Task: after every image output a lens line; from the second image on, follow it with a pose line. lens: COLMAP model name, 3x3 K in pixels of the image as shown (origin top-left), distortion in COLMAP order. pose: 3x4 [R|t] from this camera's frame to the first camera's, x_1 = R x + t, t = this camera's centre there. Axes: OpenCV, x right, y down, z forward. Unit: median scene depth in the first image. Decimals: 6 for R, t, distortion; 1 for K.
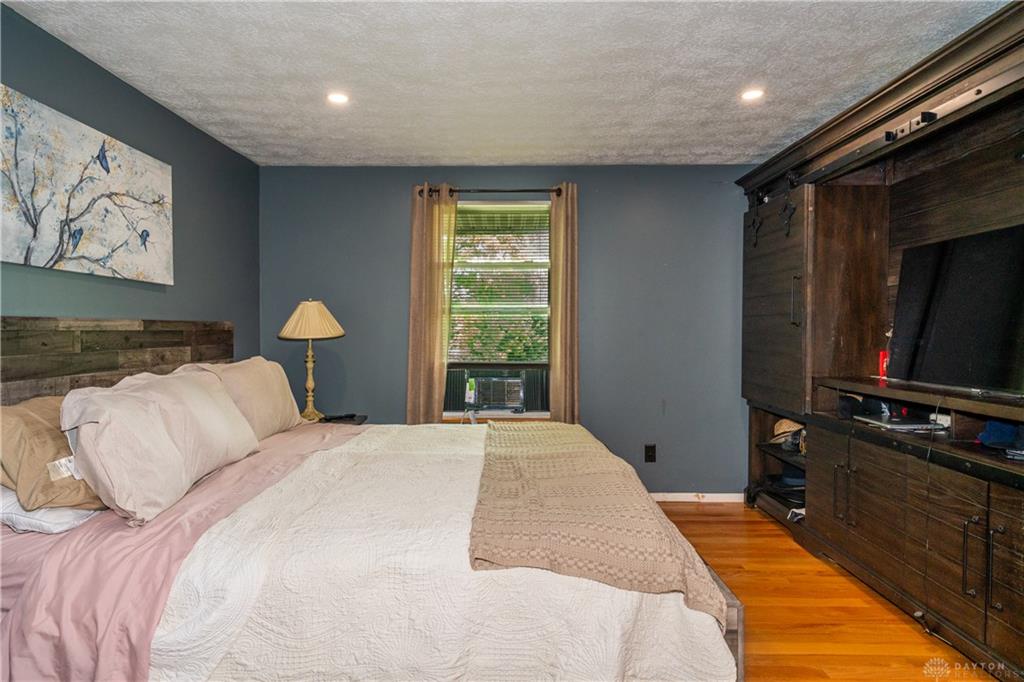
lens RADIAL K [[599.8, 0, 512.0], [0, 599.8, 341.0], [0, 0, 1]] dist [0.003932, 0.000309]
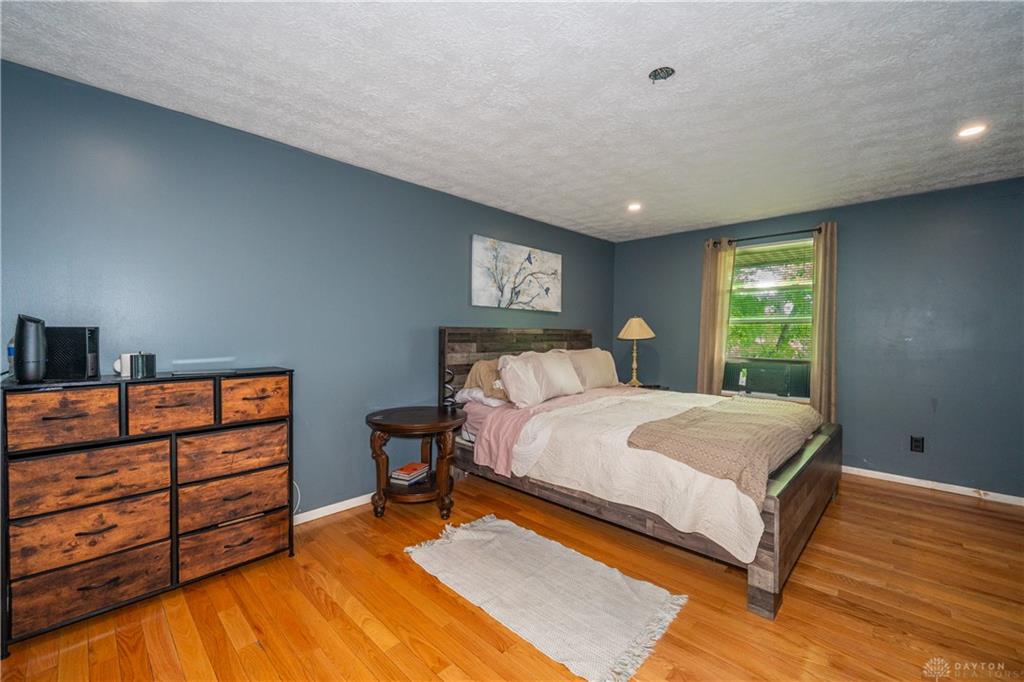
lens RADIAL K [[421.8, 0, 512.0], [0, 421.8, 341.0], [0, 0, 1]] dist [-0.000692, -0.000134]
pose [[0.728884, 0.017615, -0.684411, 0.343084], [-0.021146, 0.999771, 0.003211, 0.006250], [0.684311, 0.012132, 0.729089, -0.194415]]
